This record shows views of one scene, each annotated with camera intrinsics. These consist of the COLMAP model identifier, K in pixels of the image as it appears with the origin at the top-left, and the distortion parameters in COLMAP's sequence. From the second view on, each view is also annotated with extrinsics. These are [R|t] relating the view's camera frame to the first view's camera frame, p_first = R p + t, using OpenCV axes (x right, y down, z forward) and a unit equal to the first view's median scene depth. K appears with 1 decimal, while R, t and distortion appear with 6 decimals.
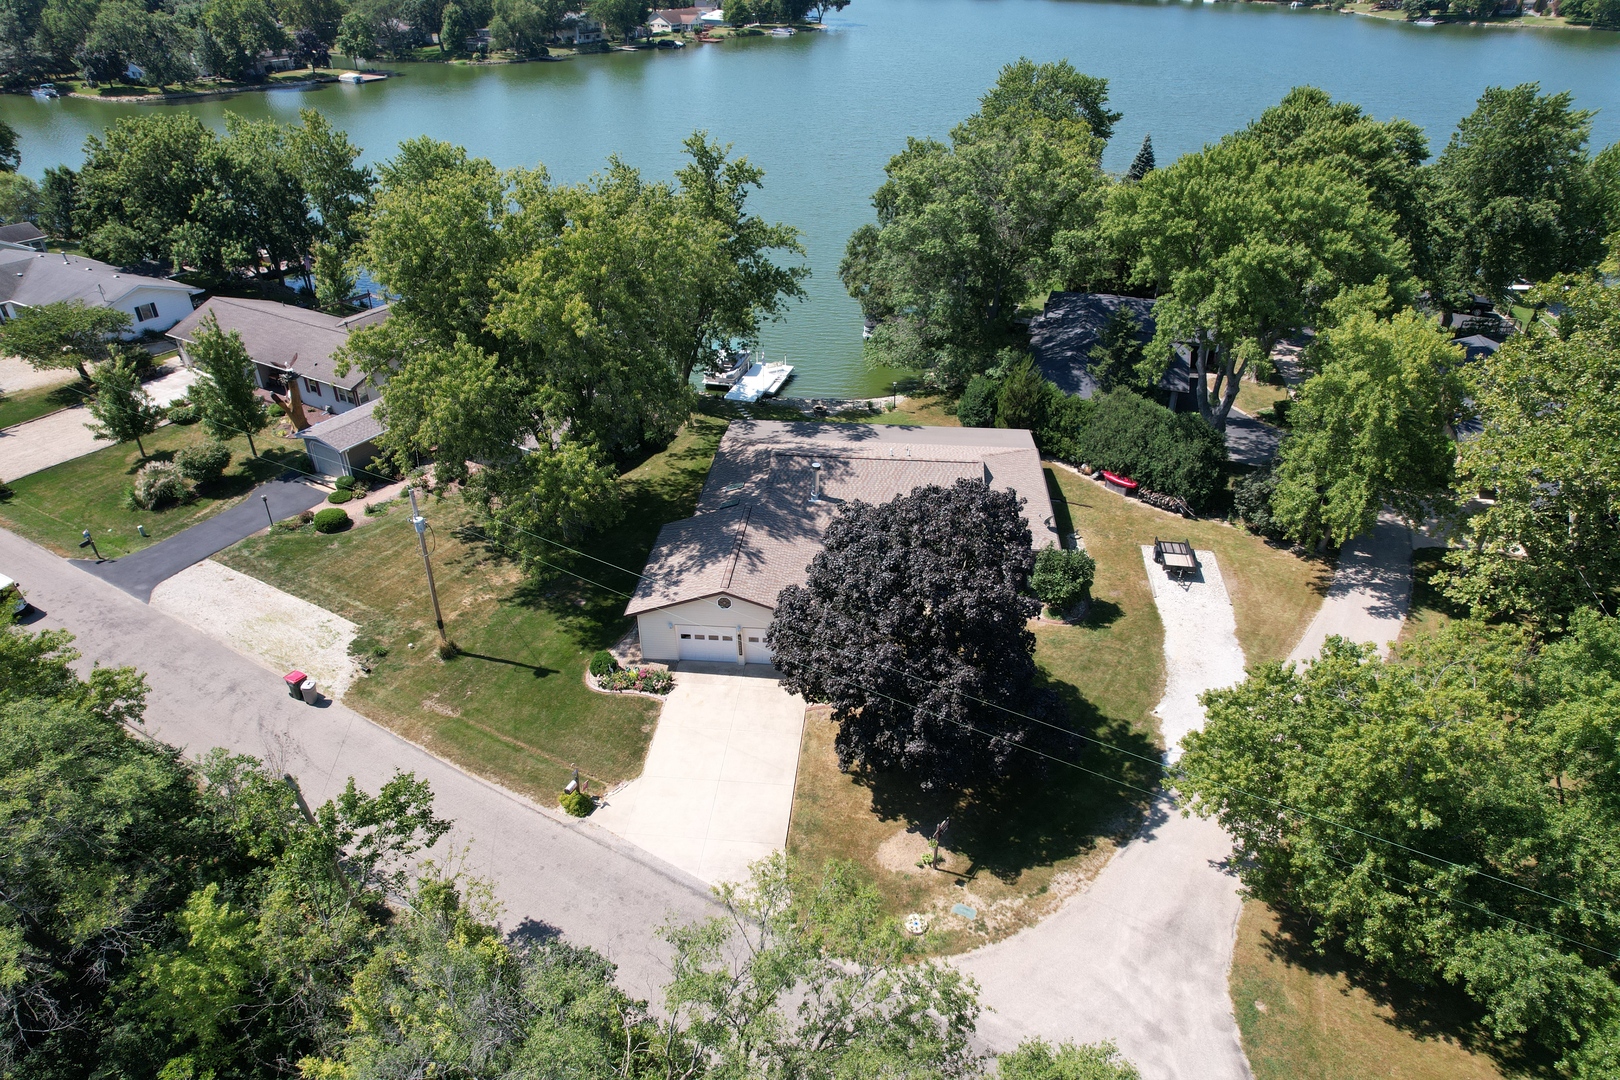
lens RADIAL K [[1045.6, 0, 807.5], [0, 1045.6, 545.3], [0, 0, 1]] dist [-0.087502, 0.087076]
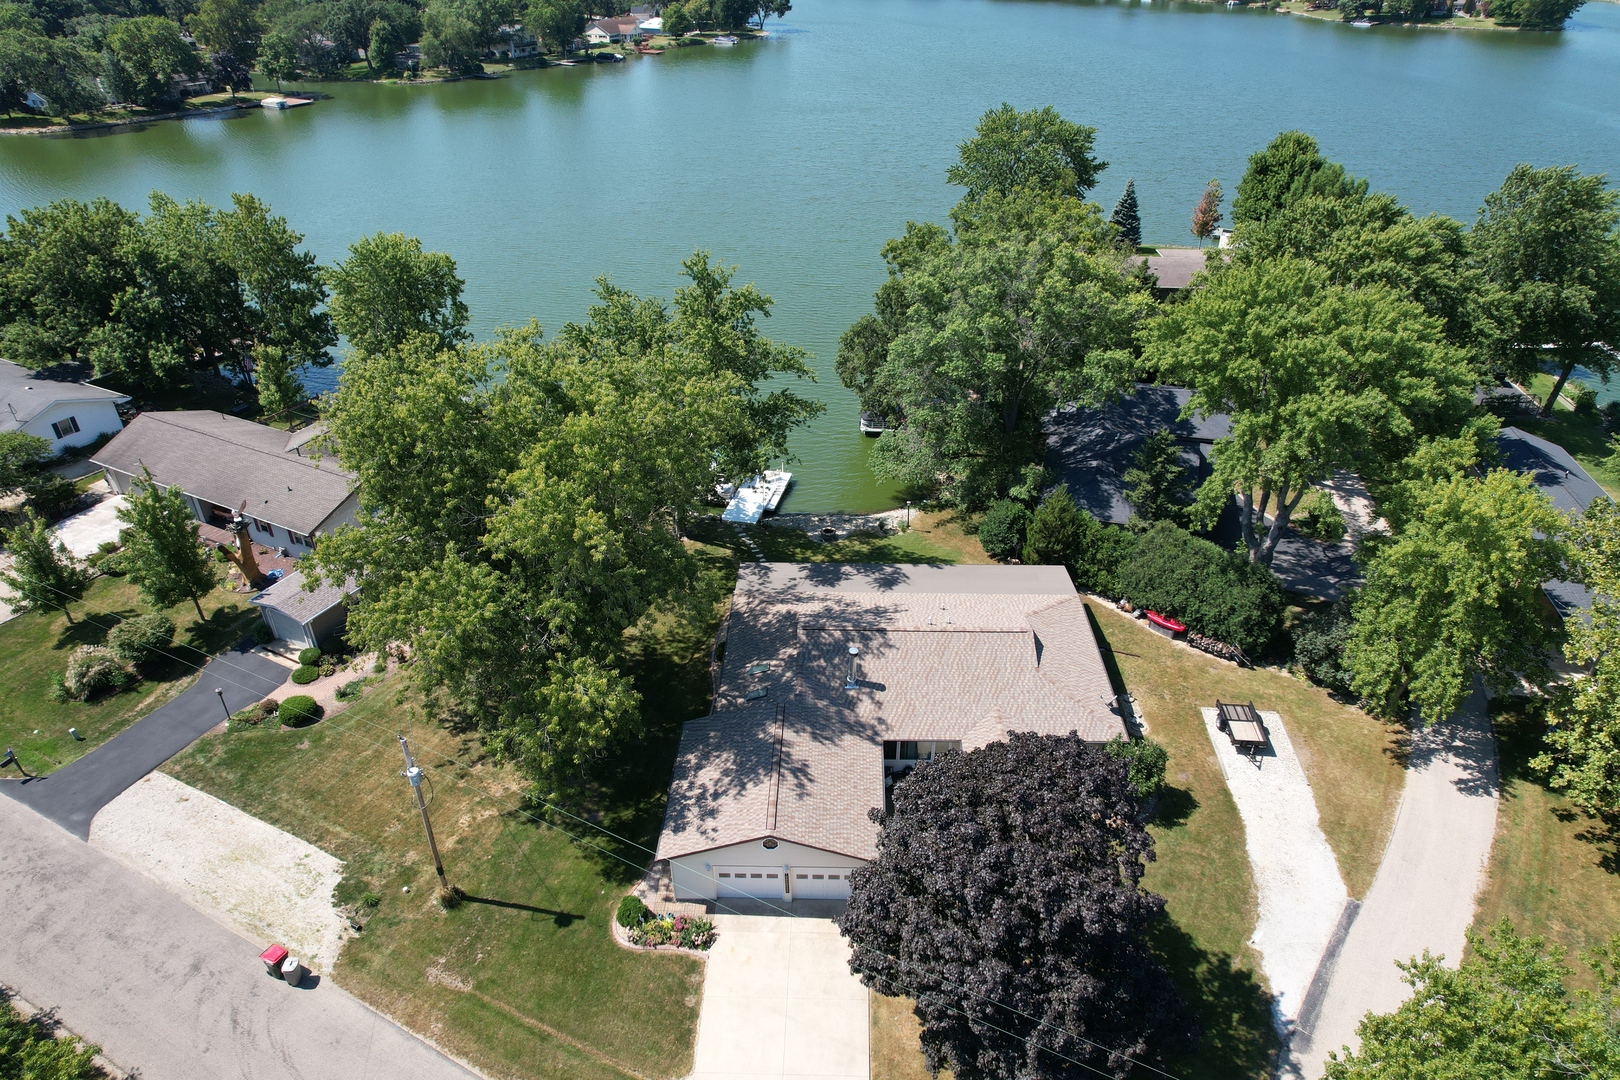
lens RADIAL K [[1045.6, 0, 807.5], [0, 1045.6, 545.3], [0, 0, 1]] dist [-0.087502, 0.087076]
pose [[0.998063, -0.035429, 0.051134, -0.063144], [0.034896, 0.999327, 0.011290, -0.152800], [-0.051499, -0.009483, 0.998628, 0.094272]]
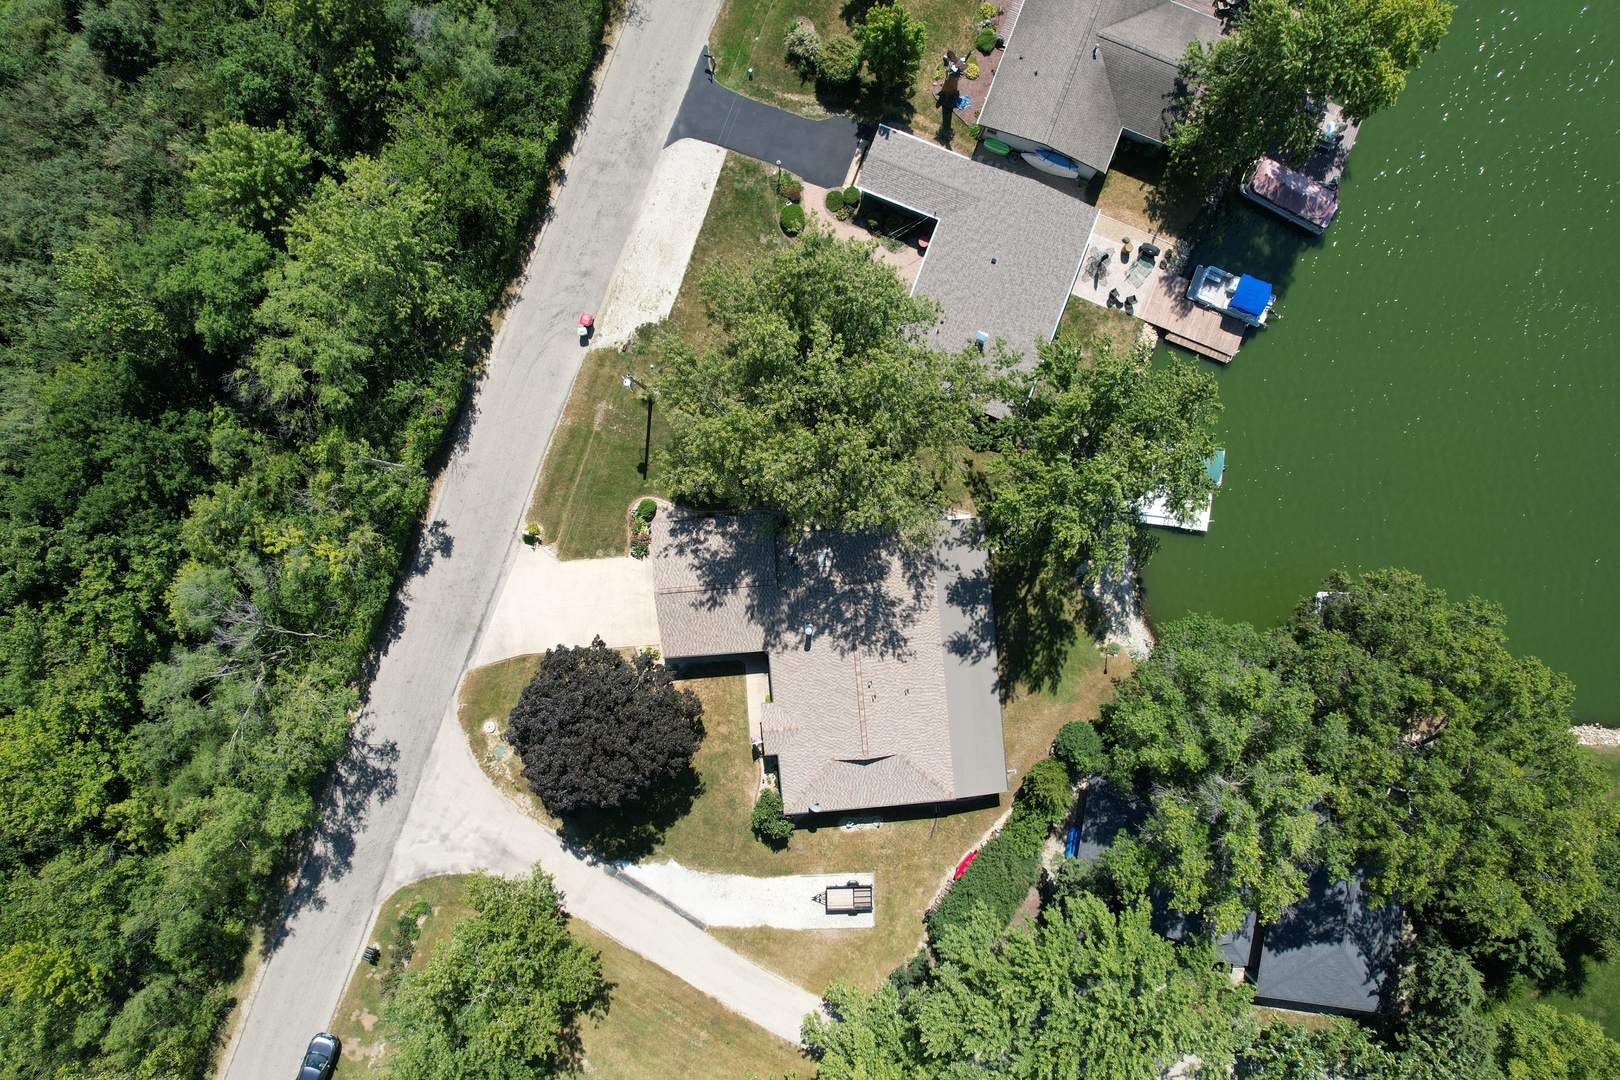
lens RADIAL K [[1045.6, 0, 807.5], [0, 1045.6, 545.3], [0, 0, 1]] dist [-0.087502, 0.087076]
pose [[0.173984, 0.984712, 0.008483, -0.088939], [-0.500471, 0.081001, 0.861956, -0.995422], [0.848091, -0.154212, 0.506913, 0.325252]]
